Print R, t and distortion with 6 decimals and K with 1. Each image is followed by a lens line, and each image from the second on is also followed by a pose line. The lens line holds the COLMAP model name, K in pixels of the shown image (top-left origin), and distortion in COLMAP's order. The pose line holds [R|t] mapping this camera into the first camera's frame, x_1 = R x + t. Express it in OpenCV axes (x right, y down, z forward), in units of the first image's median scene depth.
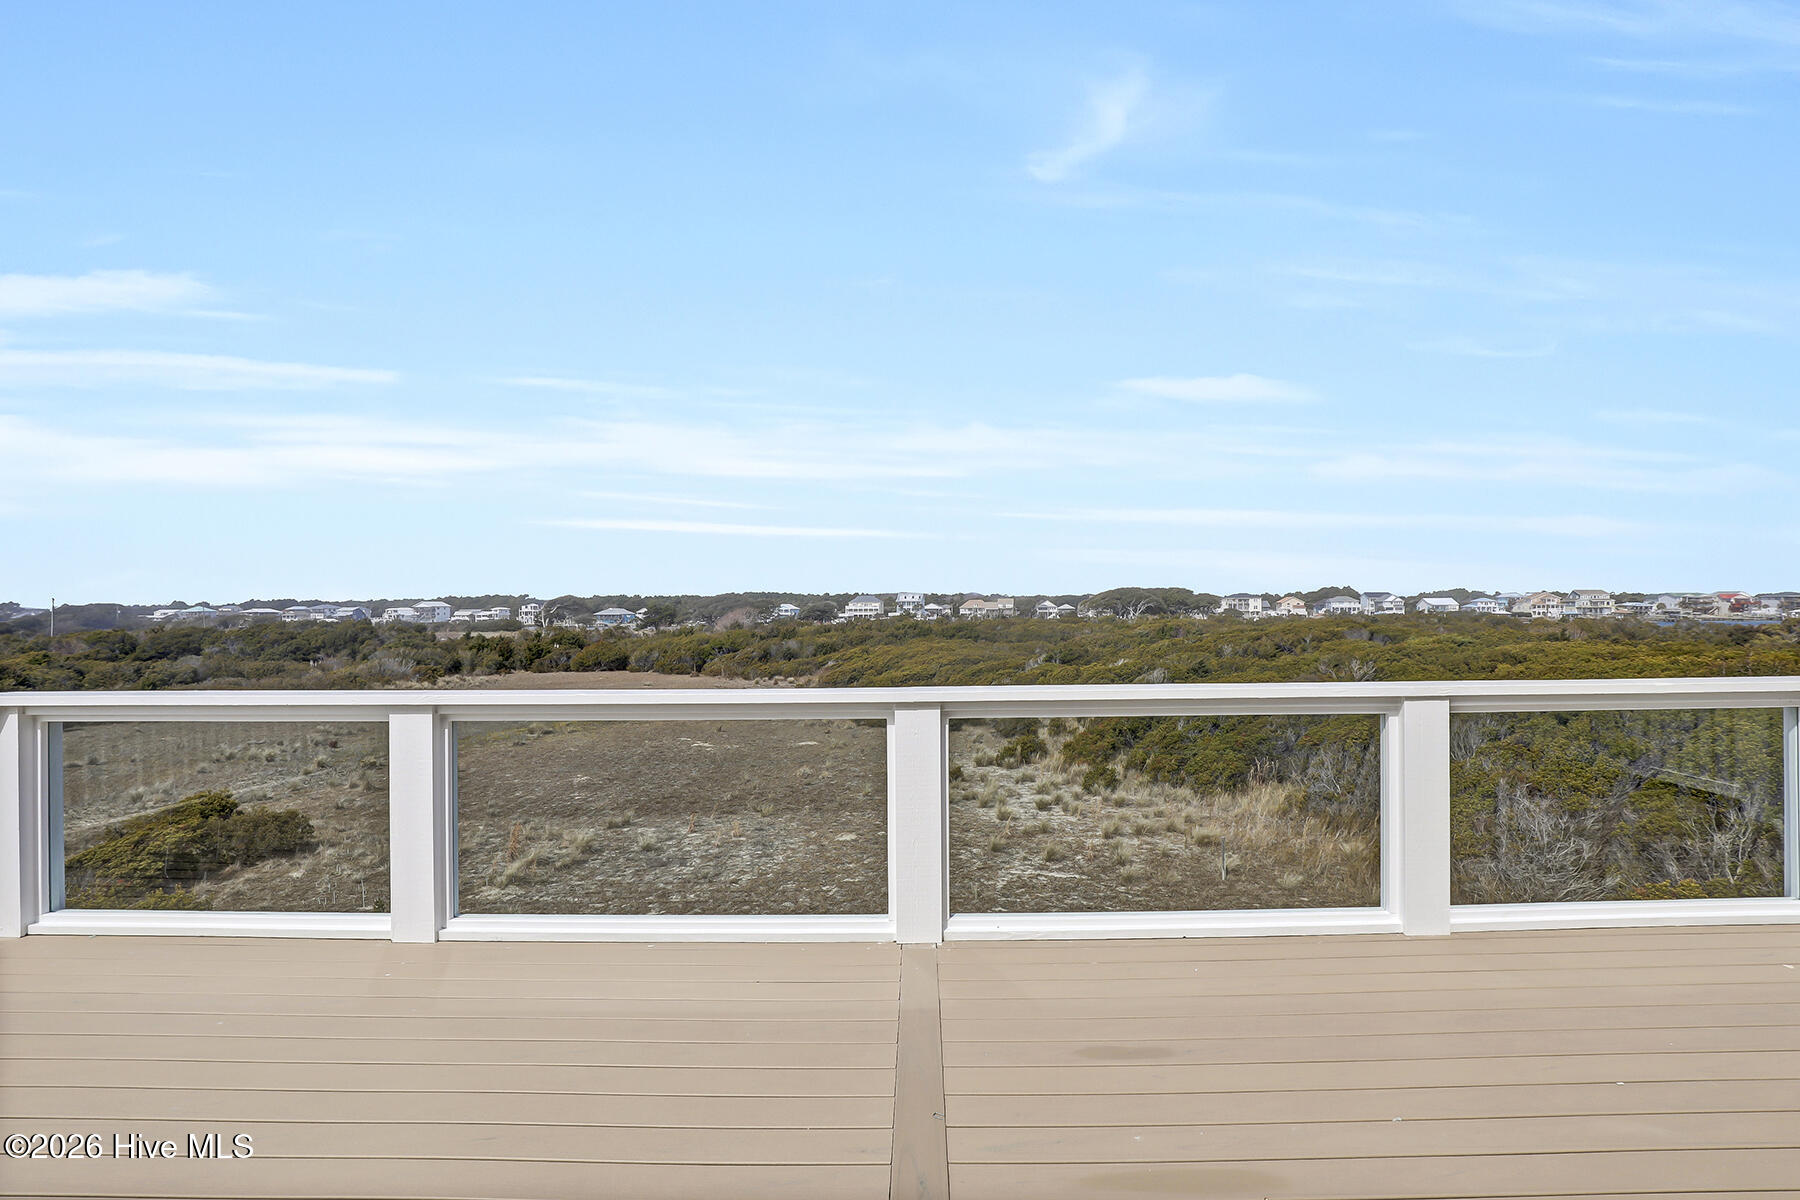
lens RADIAL K [[850.8, 0, 919.7], [0, 850.8, 602.5], [0, 0, 1]] dist [-0.025718, 0.004499]
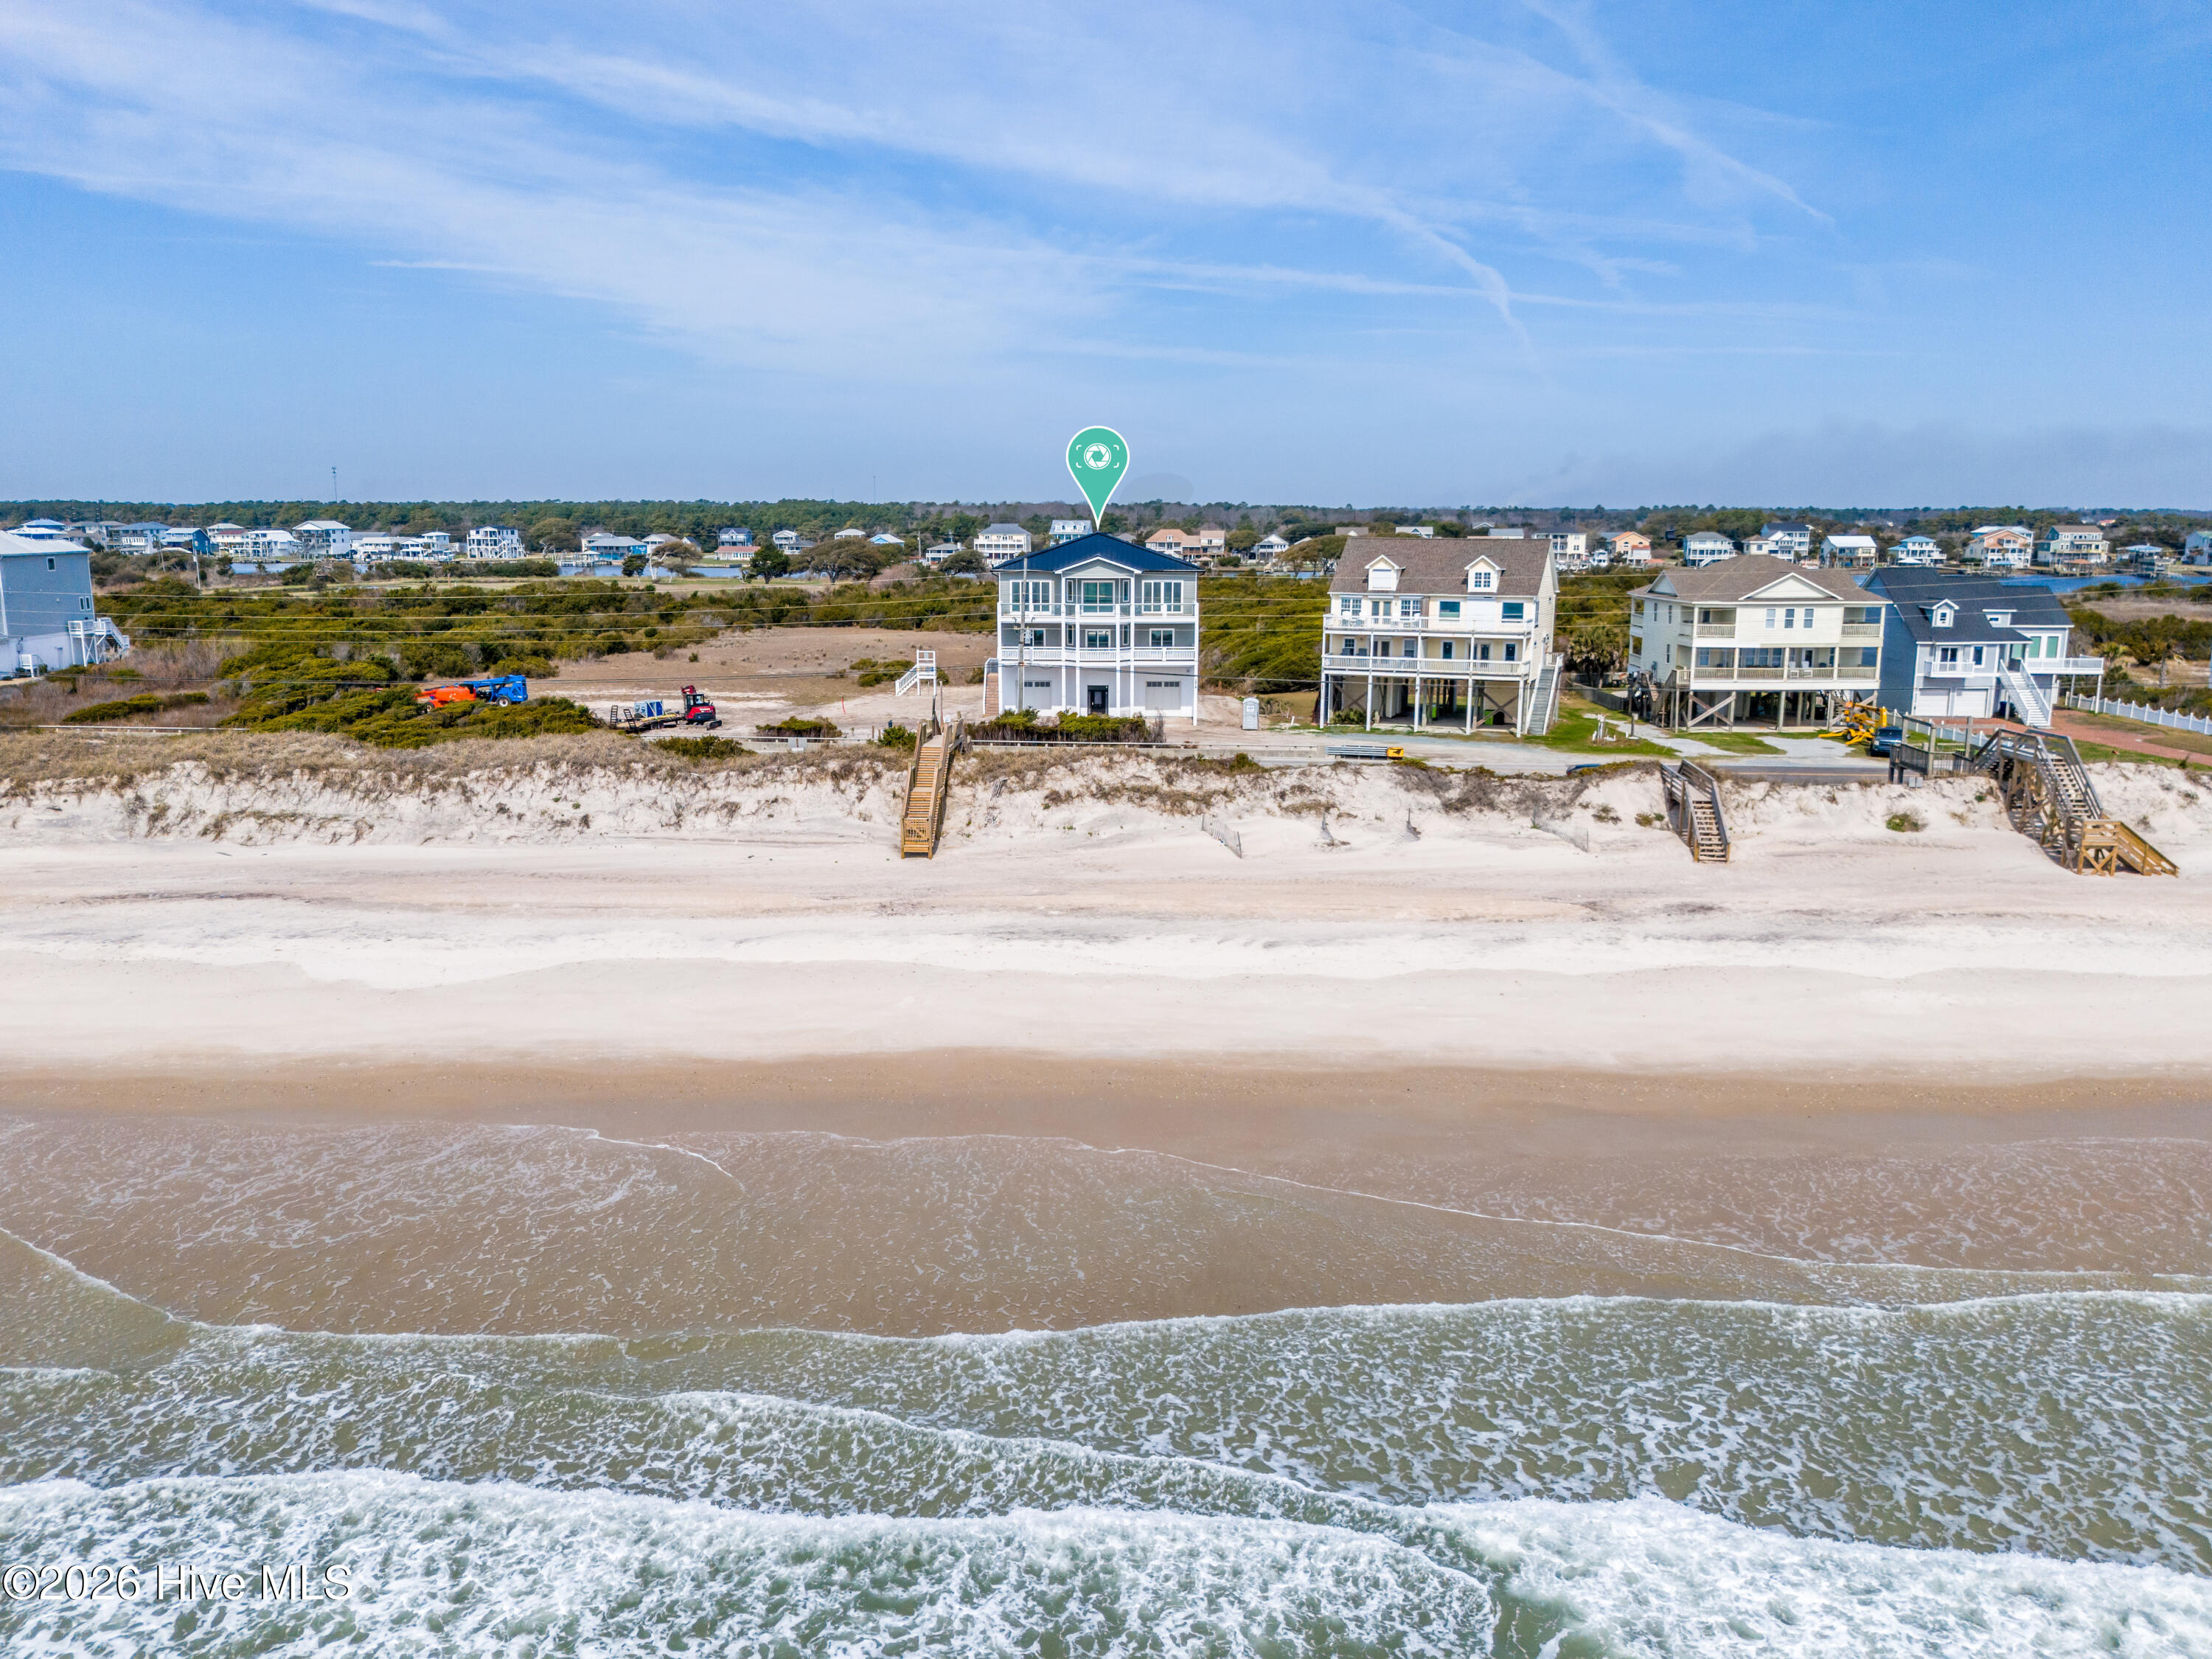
lens RADIAL K [[1664.0, 0, 1098.4], [0, 1664.0, 840.4], [0, 0, 1]] dist [0.047885, -0.072530]
pose [[0.999890, 0.008875, 0.011913, -0.013585], [-0.011015, 0.980996, 0.193713, -0.088311], [-0.009967, -0.193823, 0.980986, -1.622370]]
